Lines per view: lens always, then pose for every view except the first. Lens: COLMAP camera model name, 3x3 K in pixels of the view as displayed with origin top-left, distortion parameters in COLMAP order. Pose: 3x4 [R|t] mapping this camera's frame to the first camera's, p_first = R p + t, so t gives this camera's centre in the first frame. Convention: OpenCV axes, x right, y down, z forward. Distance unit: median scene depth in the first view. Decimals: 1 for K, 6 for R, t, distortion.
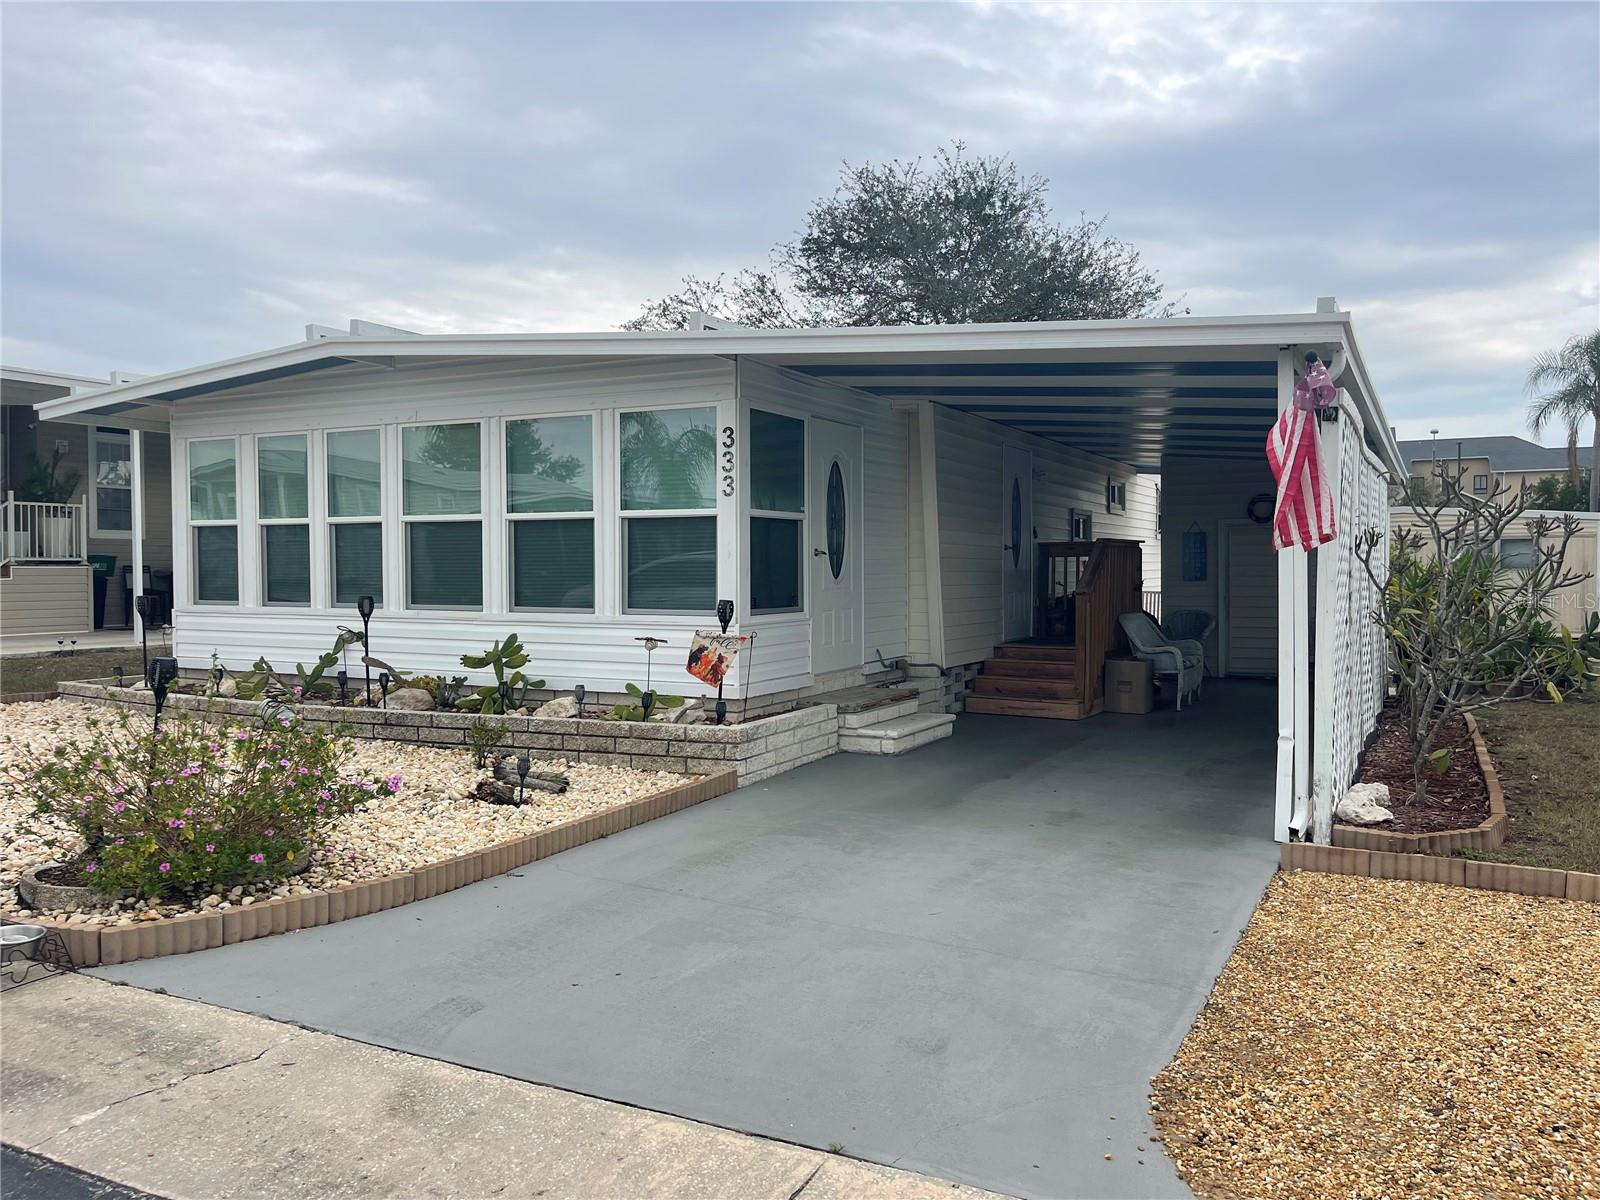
lens RADIAL K [[1211.8, 0, 798.4], [0, 1211.8, 605.7], [0, 0, 1]] dist [0.005201, -0.025697]
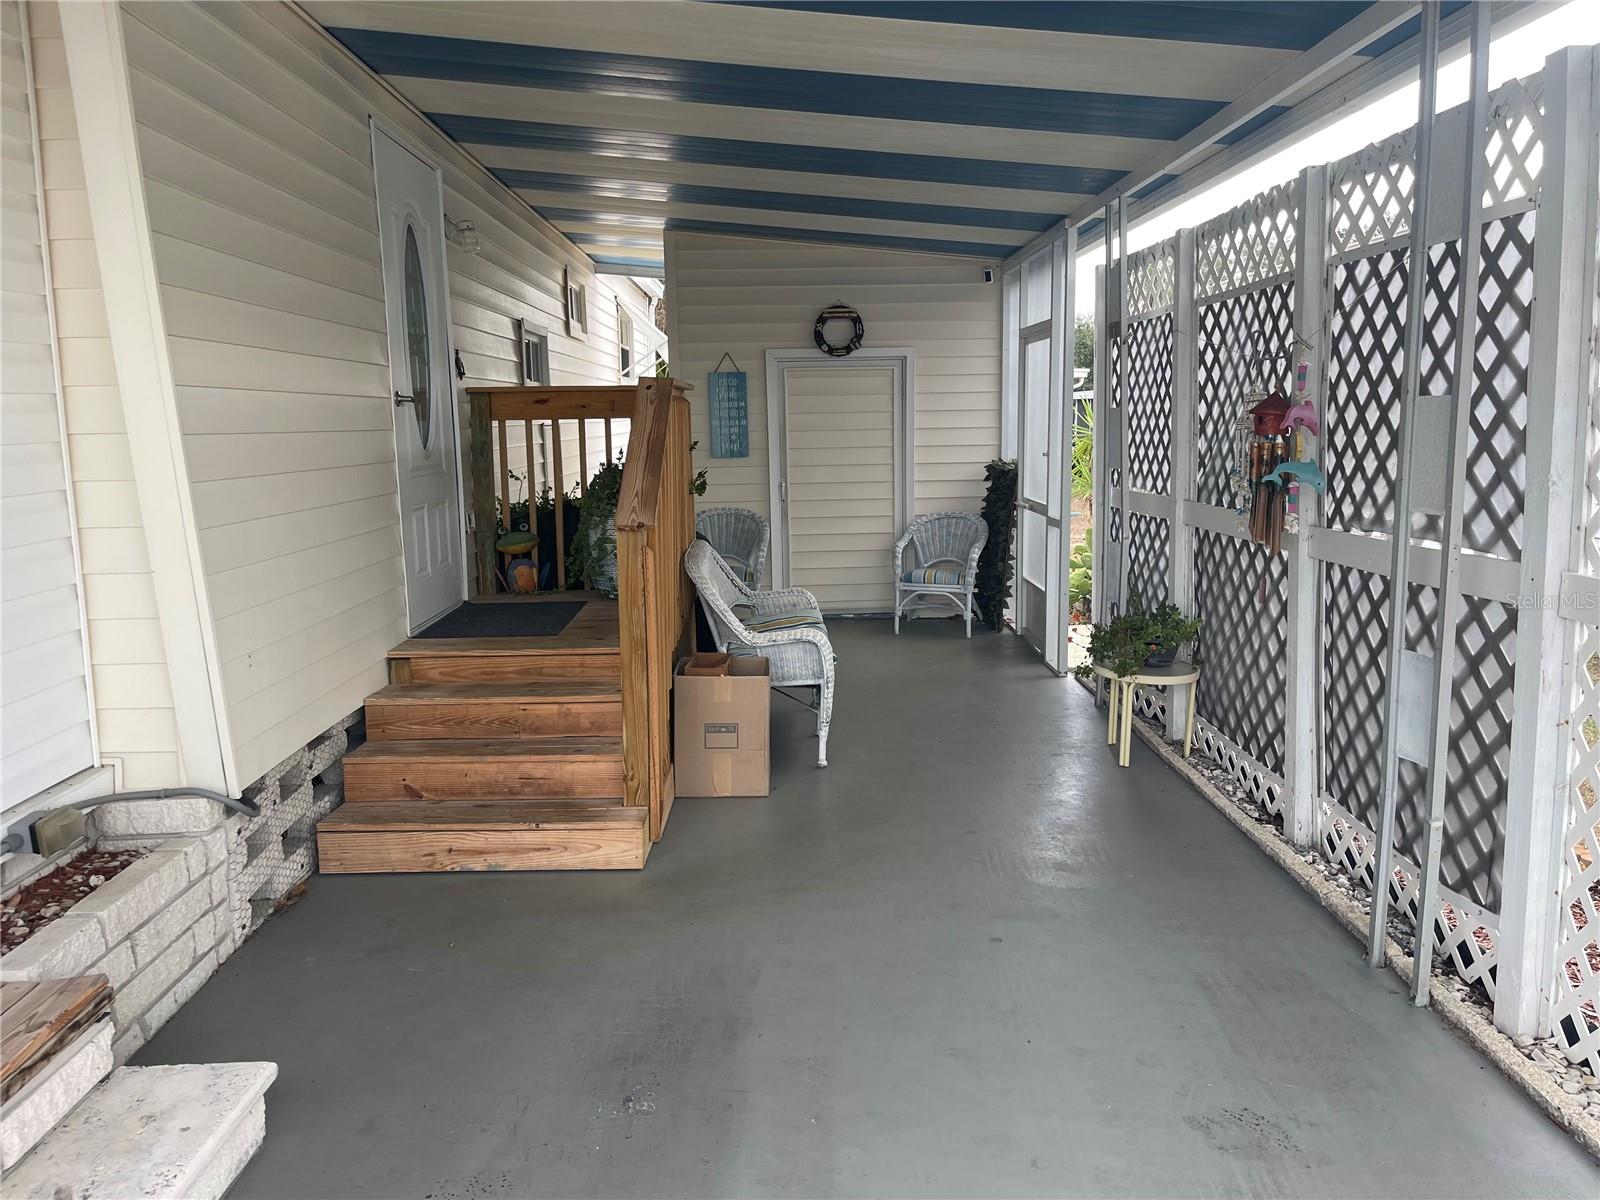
lens RADIAL K [[1211.8, 0, 805.1], [0, 1211.8, 611.2], [0, 0, 1]] dist [0.005201, -0.025697]
pose [[0.869114, -0.084826, 0.487284, 0.081612], [0.023066, 0.991063, 0.131383, -0.026094], [-0.494074, -0.102947, 0.863303, 0.544326]]
